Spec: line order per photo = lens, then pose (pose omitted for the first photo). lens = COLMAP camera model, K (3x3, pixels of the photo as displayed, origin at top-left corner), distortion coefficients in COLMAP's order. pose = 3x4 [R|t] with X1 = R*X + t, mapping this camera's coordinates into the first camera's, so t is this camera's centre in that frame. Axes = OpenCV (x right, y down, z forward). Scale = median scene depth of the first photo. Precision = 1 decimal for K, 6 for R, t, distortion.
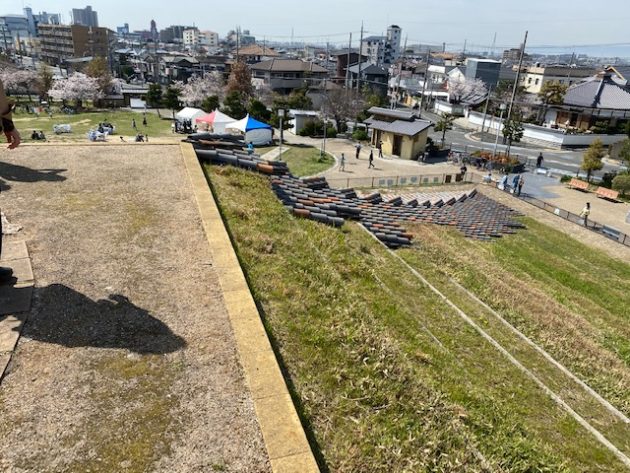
lens RADIAL K [[469.1, 0, 315.0], [0, 469.1, 236.5], [0, 0, 1]] dist [0.009251, 0.004869]
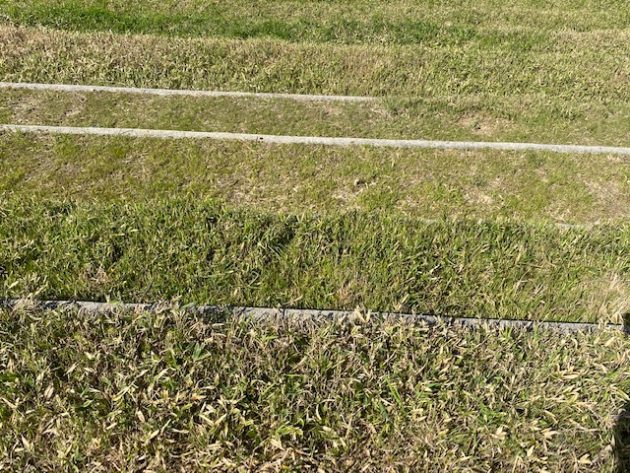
lens RADIAL K [[574.8, 0, 315.0], [0, 574.8, 236.5], [0, 0, 1]] dist [-0.000475, 0.000313]
pose [[0.333663, -0.776319, 0.534787, 0.051275], [0.344465, 0.628473, 0.697399, -0.020692], [-0.877504, -0.048481, 0.477113, 0.167962]]
